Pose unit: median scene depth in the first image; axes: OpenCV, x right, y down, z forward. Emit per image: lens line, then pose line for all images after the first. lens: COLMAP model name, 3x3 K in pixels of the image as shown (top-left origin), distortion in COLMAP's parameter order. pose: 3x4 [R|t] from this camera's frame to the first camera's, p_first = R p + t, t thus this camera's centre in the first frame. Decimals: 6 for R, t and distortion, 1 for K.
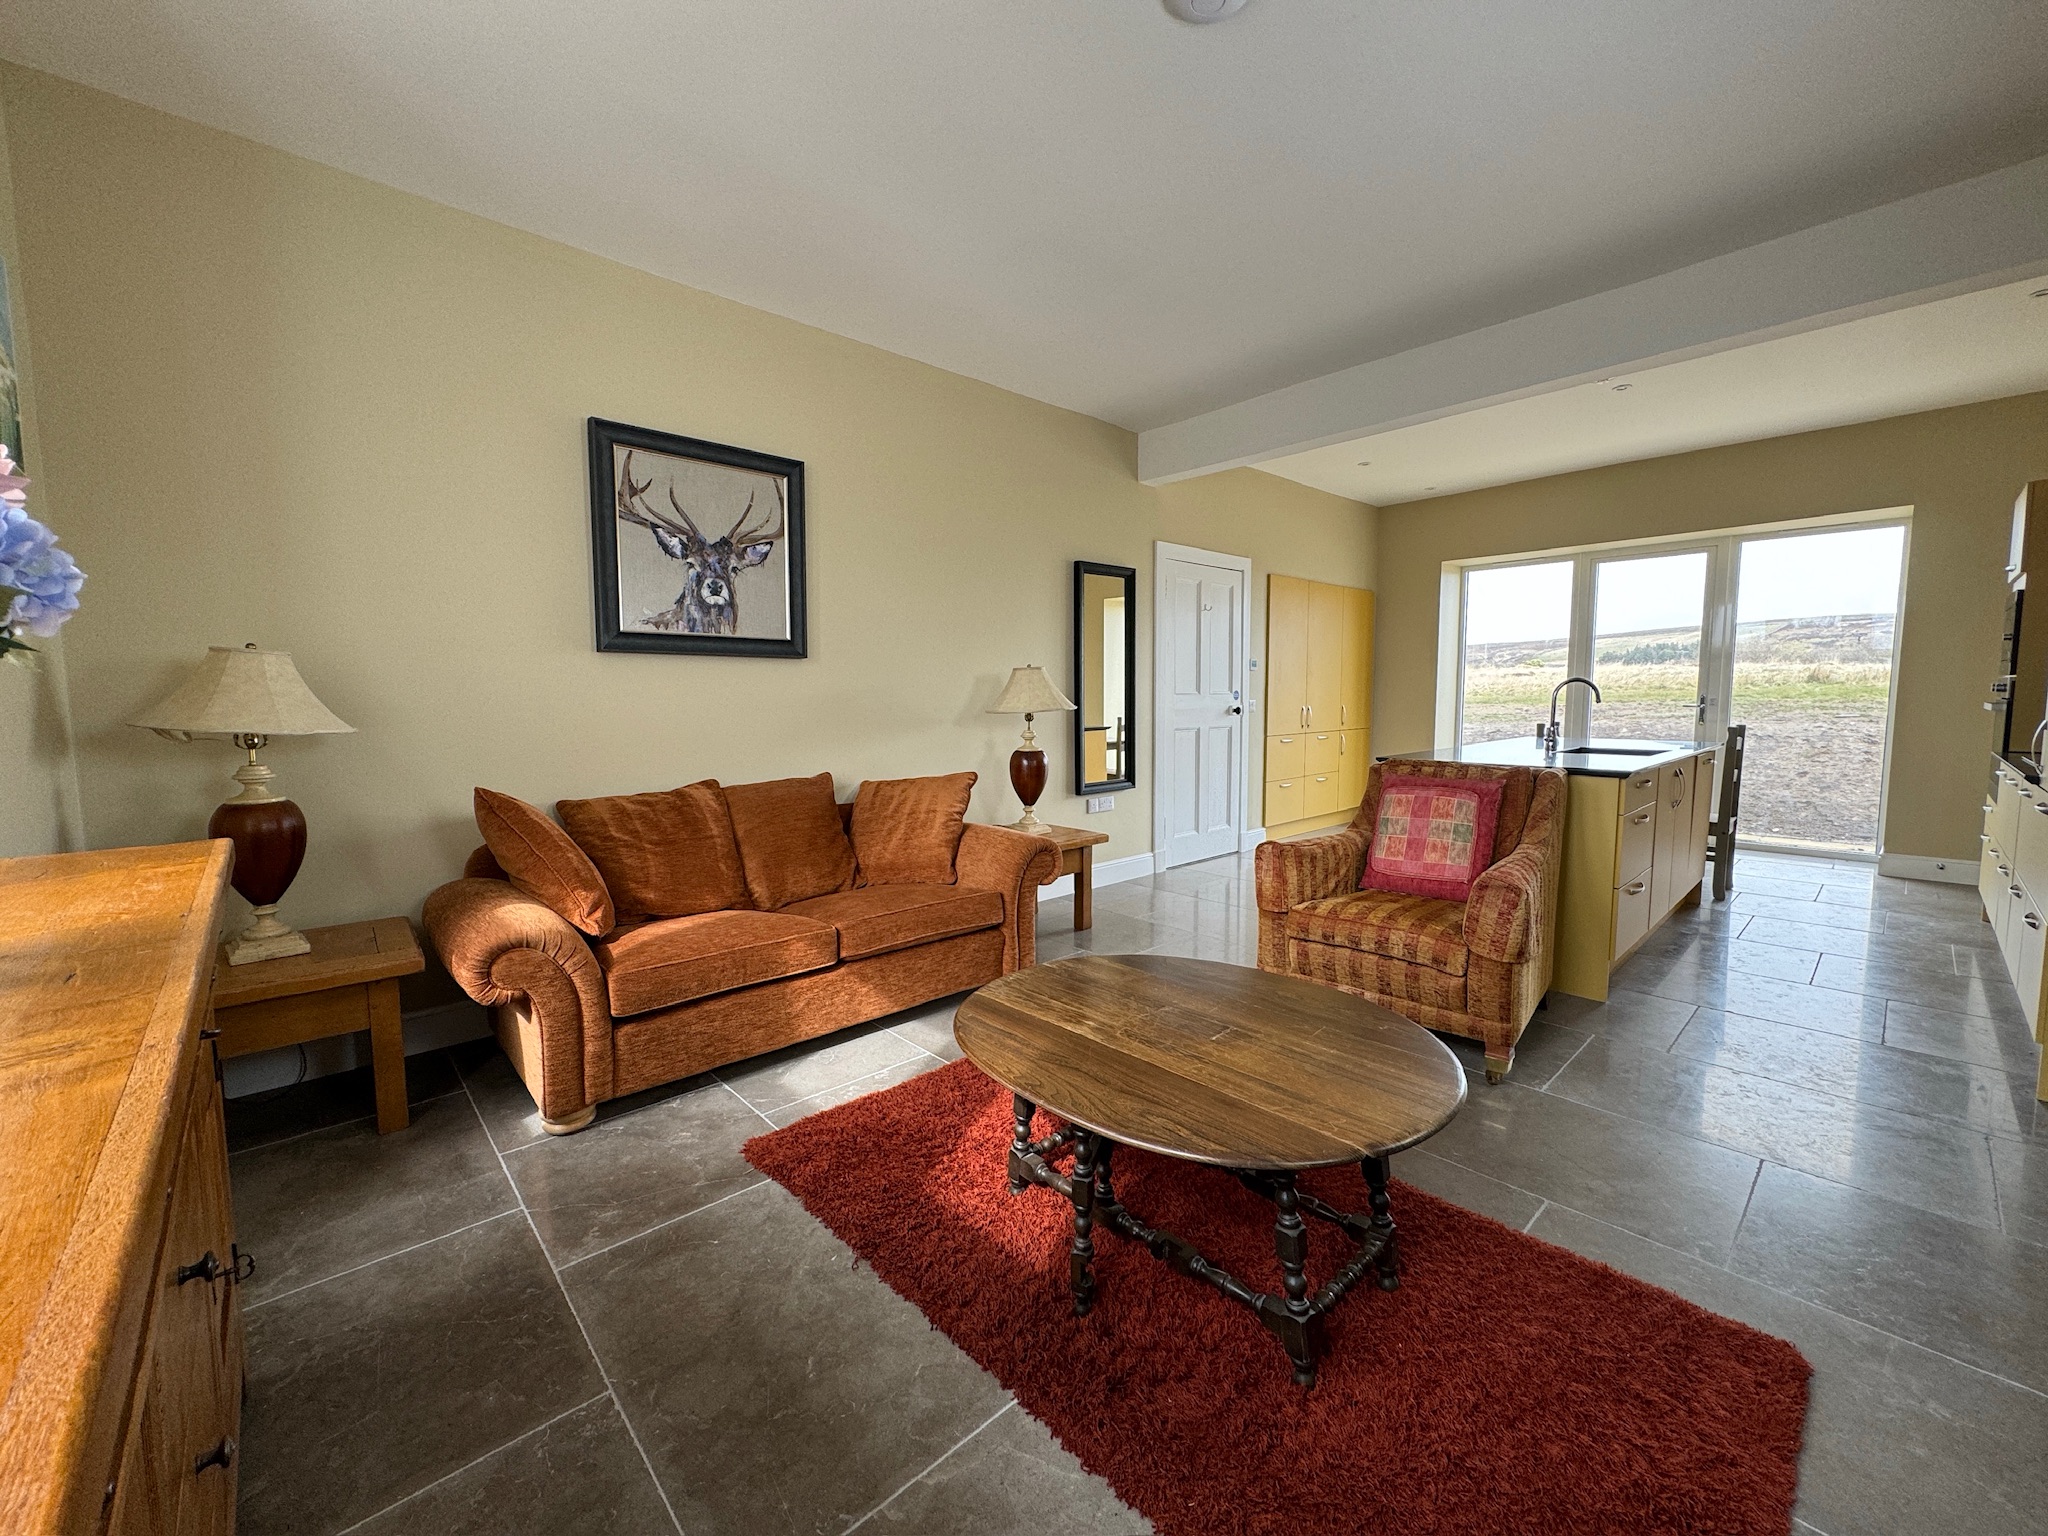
lens RADIAL K [[824.6, 0, 1029.5], [0, 824.6, 765.1], [0, 0, 1]] dist [0.007212, -0.001222]
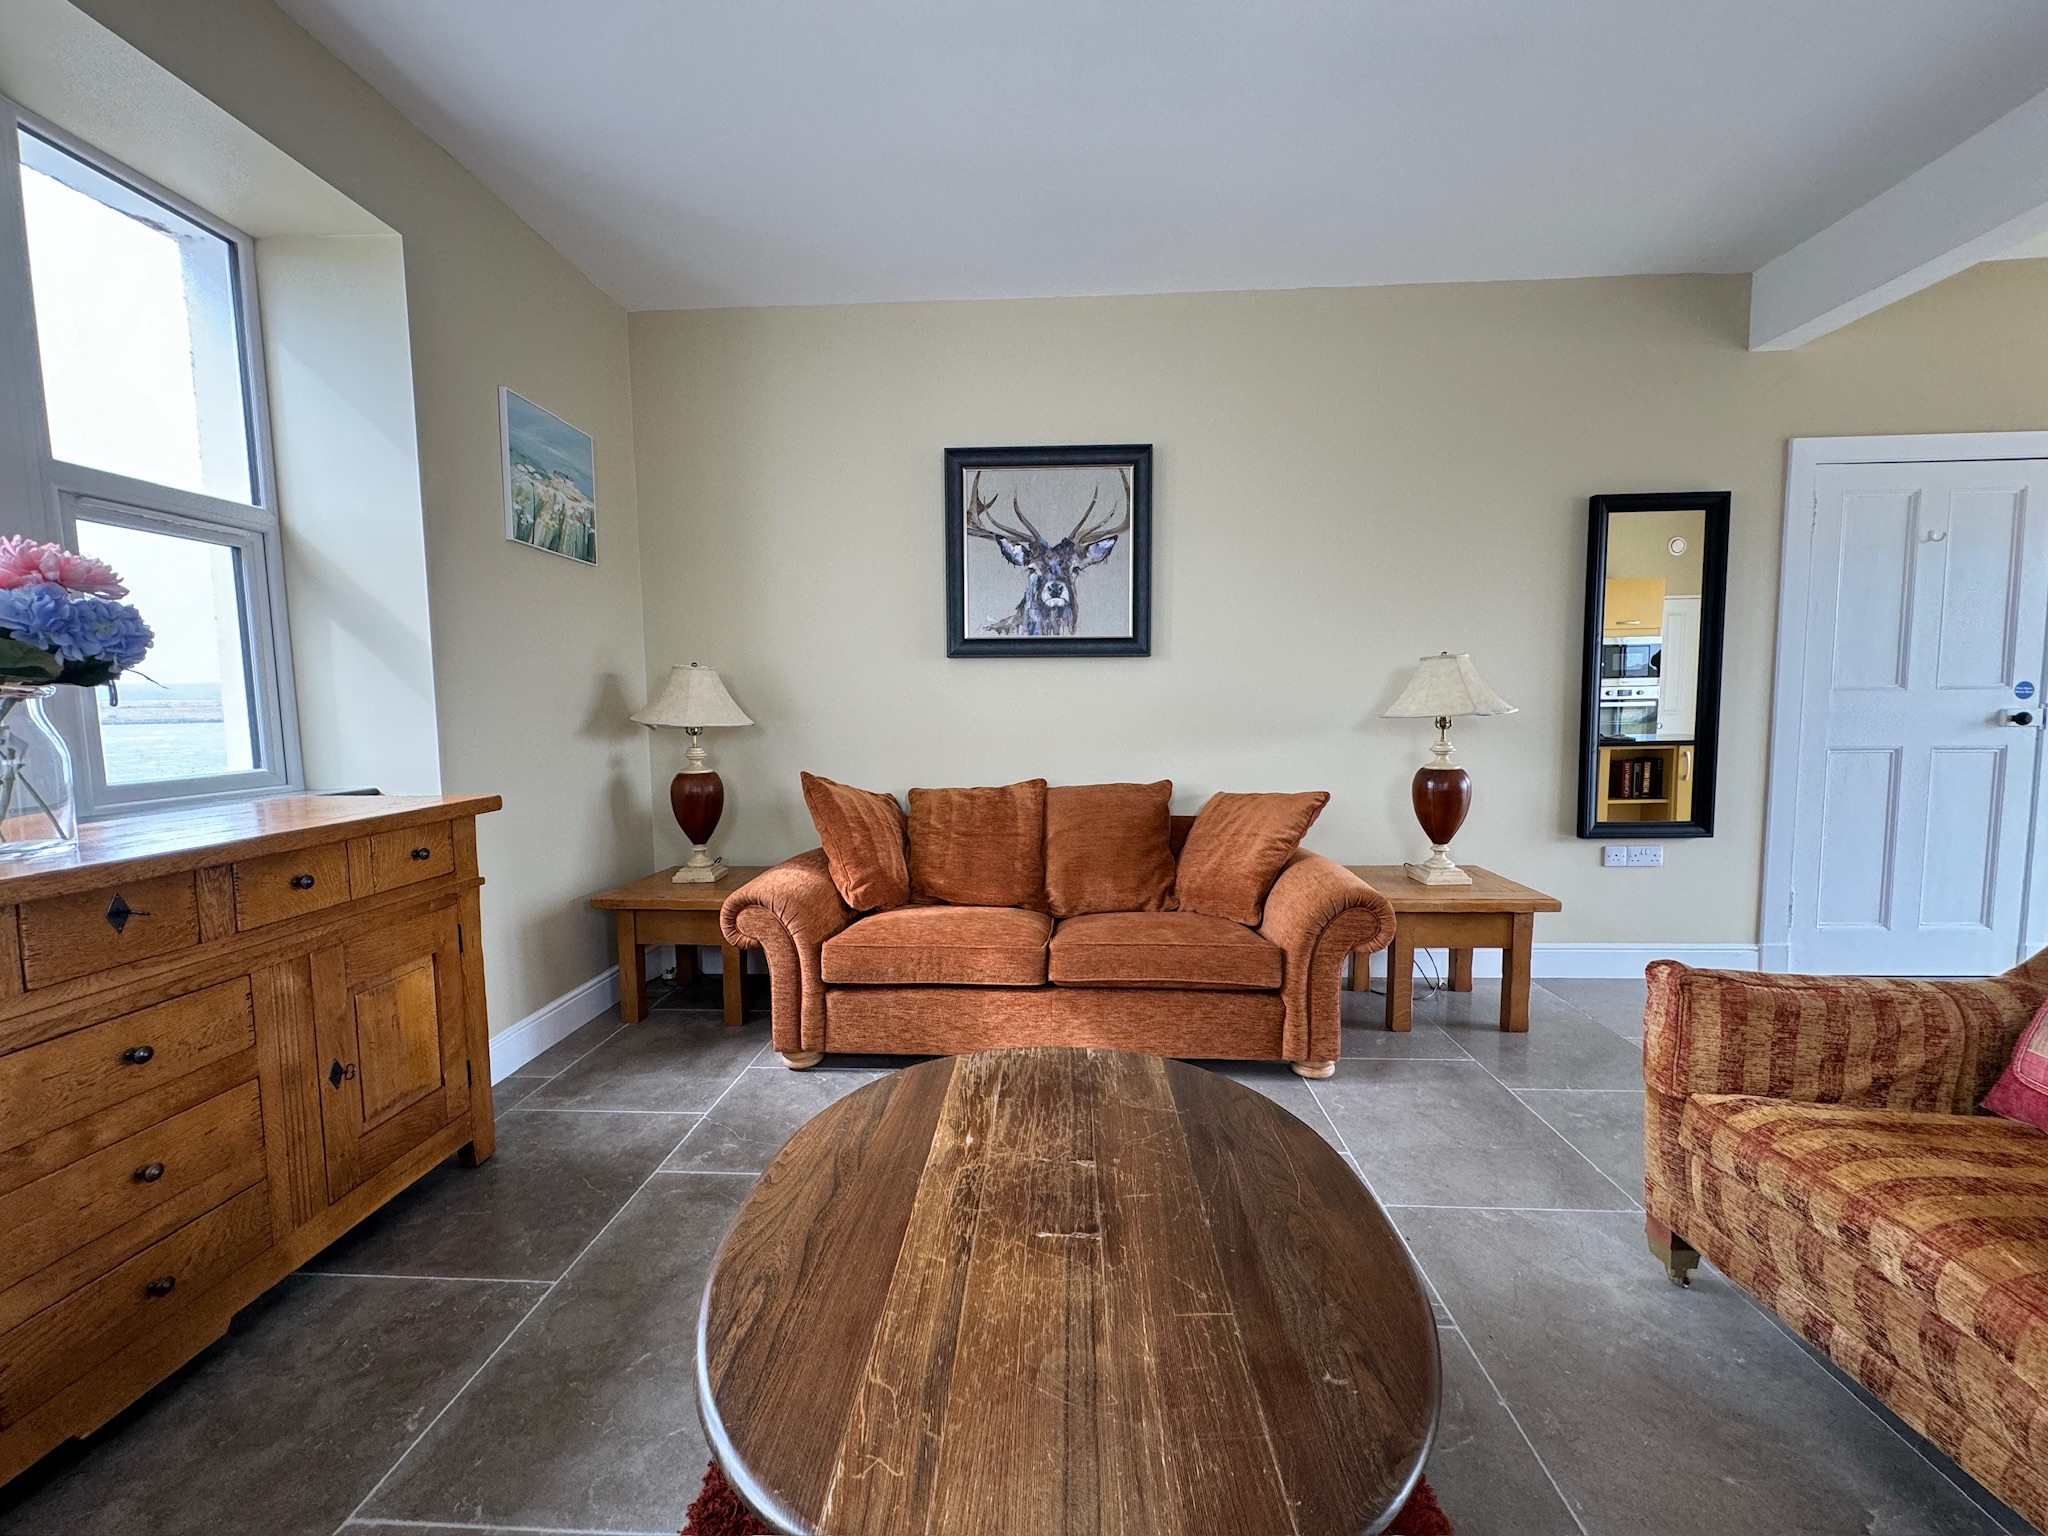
lens RADIAL K [[824.6, 0, 1033.6], [0, 824.6, 765.7], [0, 0, 1]] dist [0.007212, -0.001222]
pose [[0.698692, 0.057393, -0.713117, 0.318748], [-0.055015, 0.998136, 0.026429, -0.023570], [0.713304, 0.020766, 0.700547, 0.263454]]
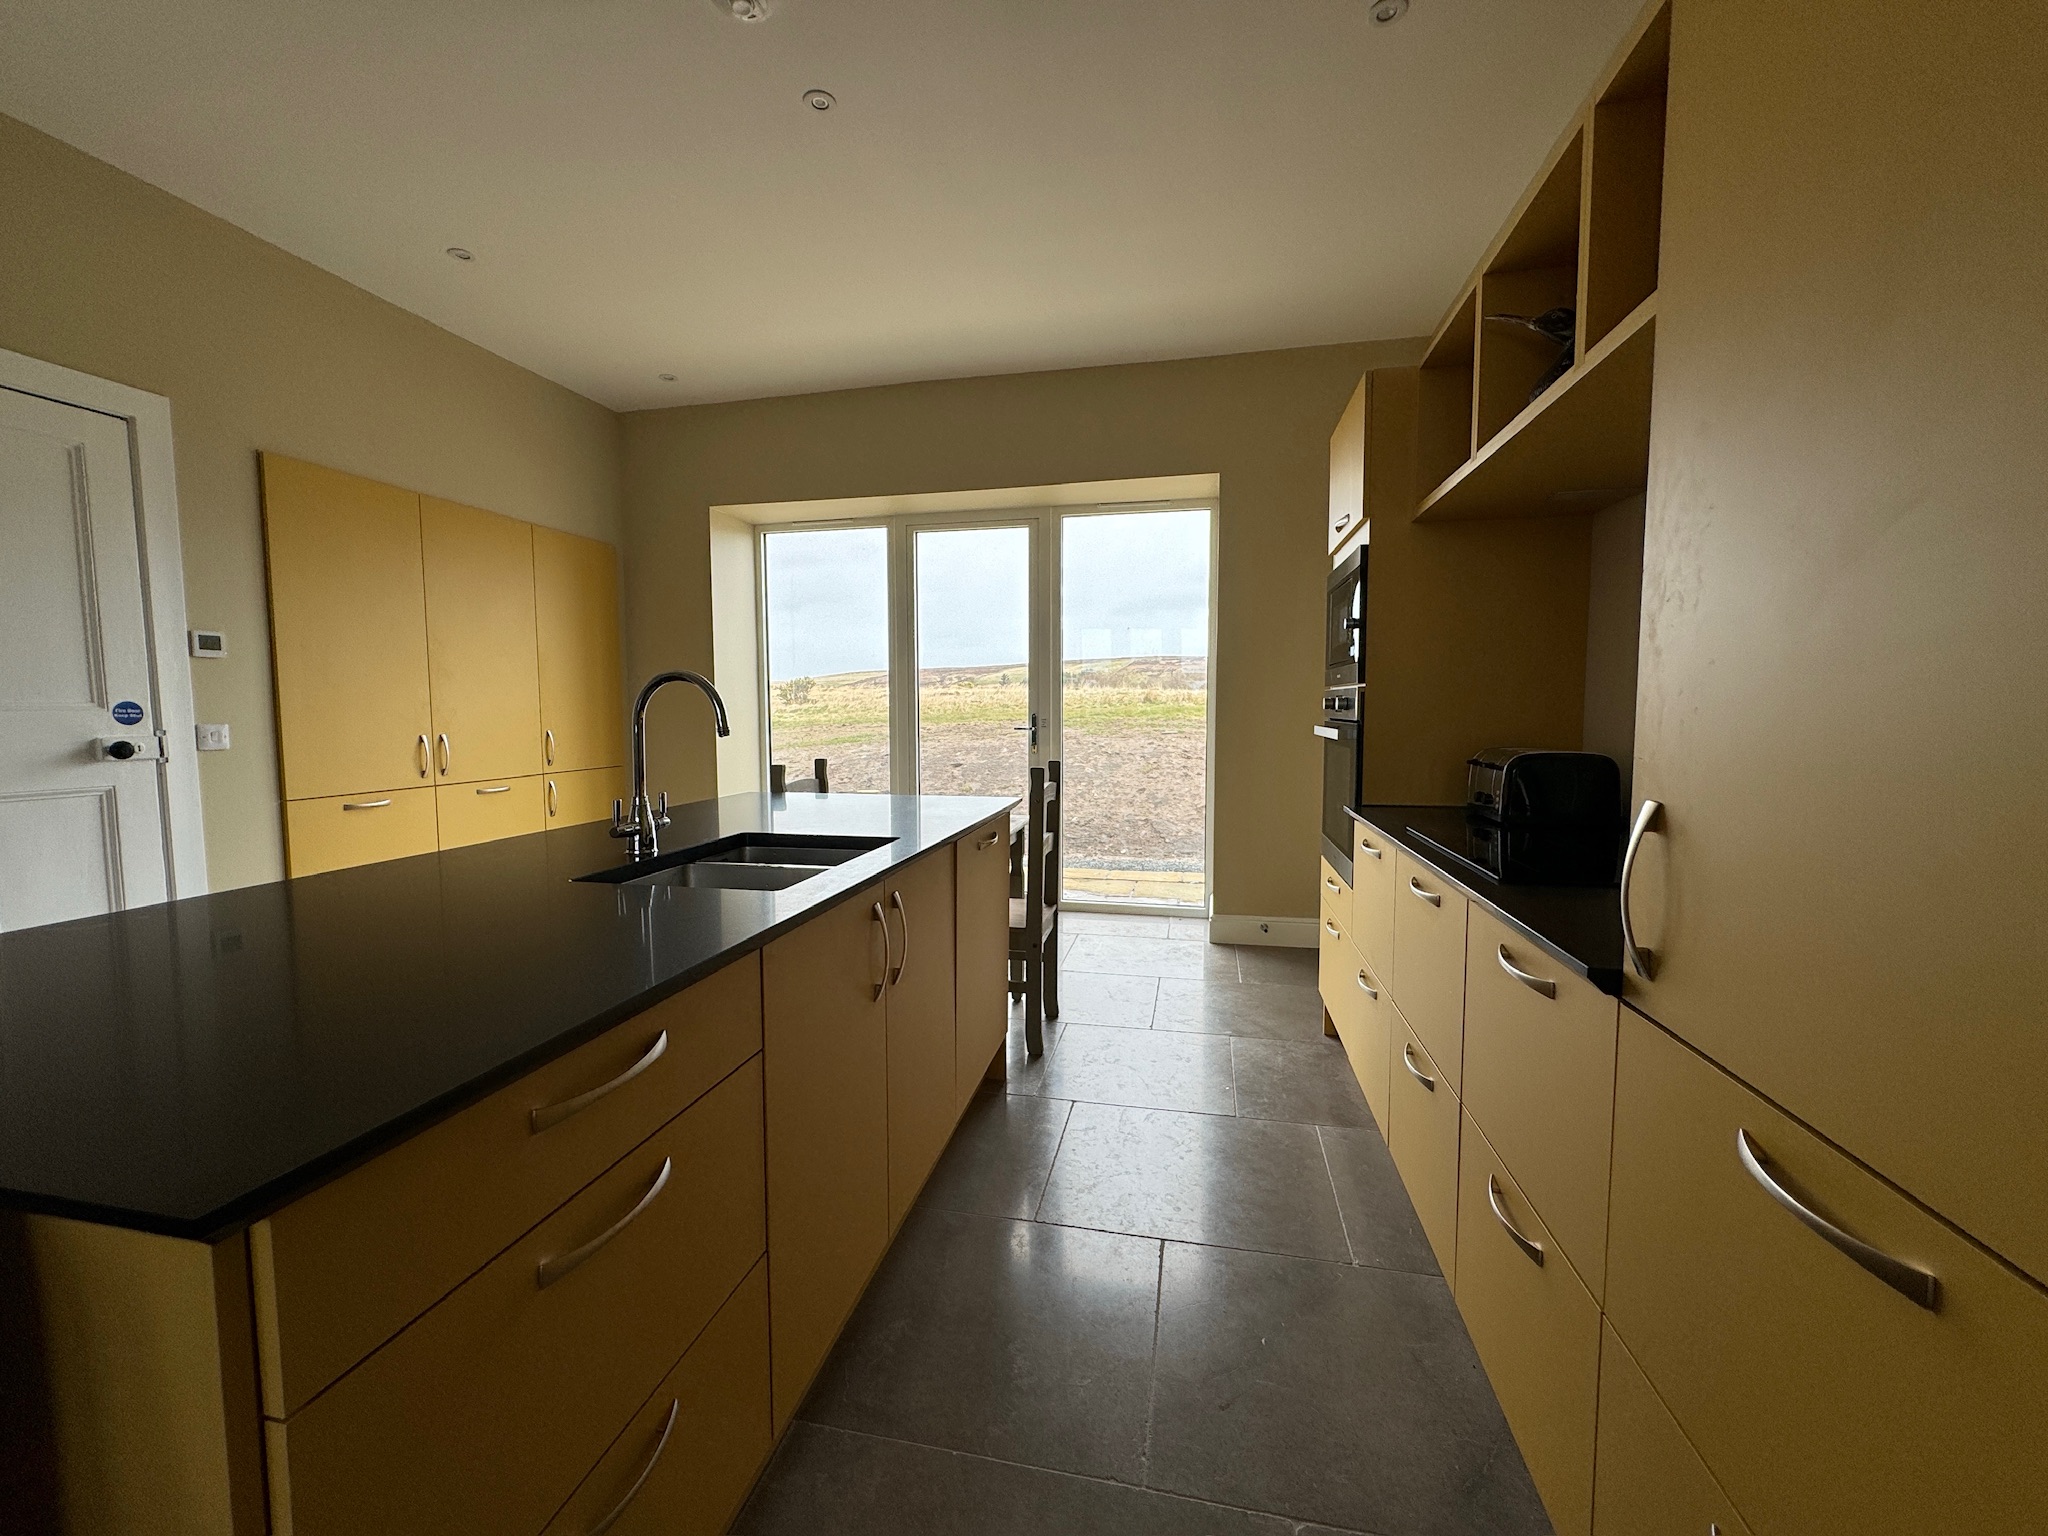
lens RADIAL K [[824.6, 0, 1038.1], [0, 824.6, 761.6], [0, 0, 1]] dist [0.007212, -0.001222]
pose [[0.813343, -0.033515, 0.580818, 0.645510], [0.048264, 0.998785, -0.009953, -0.057114], [-0.579778, 0.036128, 0.813973, 0.659335]]
